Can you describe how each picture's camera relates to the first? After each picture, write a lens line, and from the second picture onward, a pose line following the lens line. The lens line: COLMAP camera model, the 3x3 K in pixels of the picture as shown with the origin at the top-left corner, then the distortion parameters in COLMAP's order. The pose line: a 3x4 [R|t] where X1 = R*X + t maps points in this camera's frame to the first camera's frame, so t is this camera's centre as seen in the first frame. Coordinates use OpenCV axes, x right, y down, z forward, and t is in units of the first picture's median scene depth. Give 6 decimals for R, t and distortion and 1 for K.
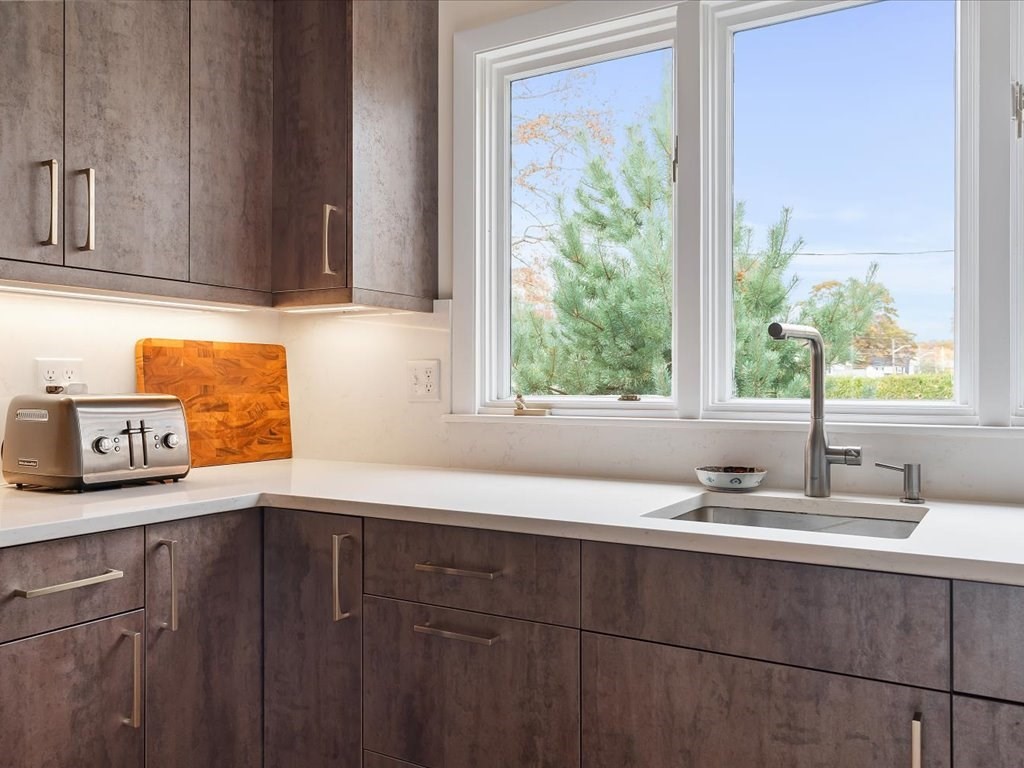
lens RADIAL K [[825.0, 0, 513.3], [0, 825.0, 389.7], [0, 0, 1]] dist [-0.017068, 0.007346]
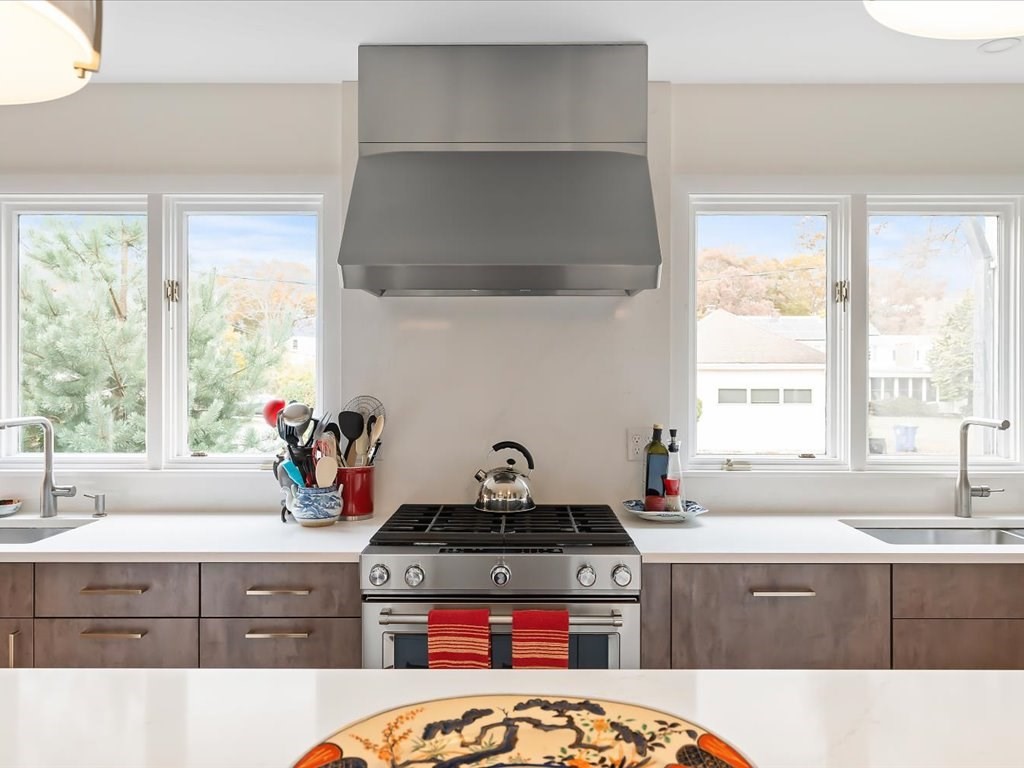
lens RADIAL K [[778.9, 0, 511.5], [0, 778.9, 384.8], [0, 0, 1]] dist [0.004352, 0.000153]
pose [[0.862438, -0.006321, 0.506124, 0.439193], [0.003502, 0.999973, 0.006521, -0.164618], [-0.506151, -0.003852, 0.862436, -0.959822]]
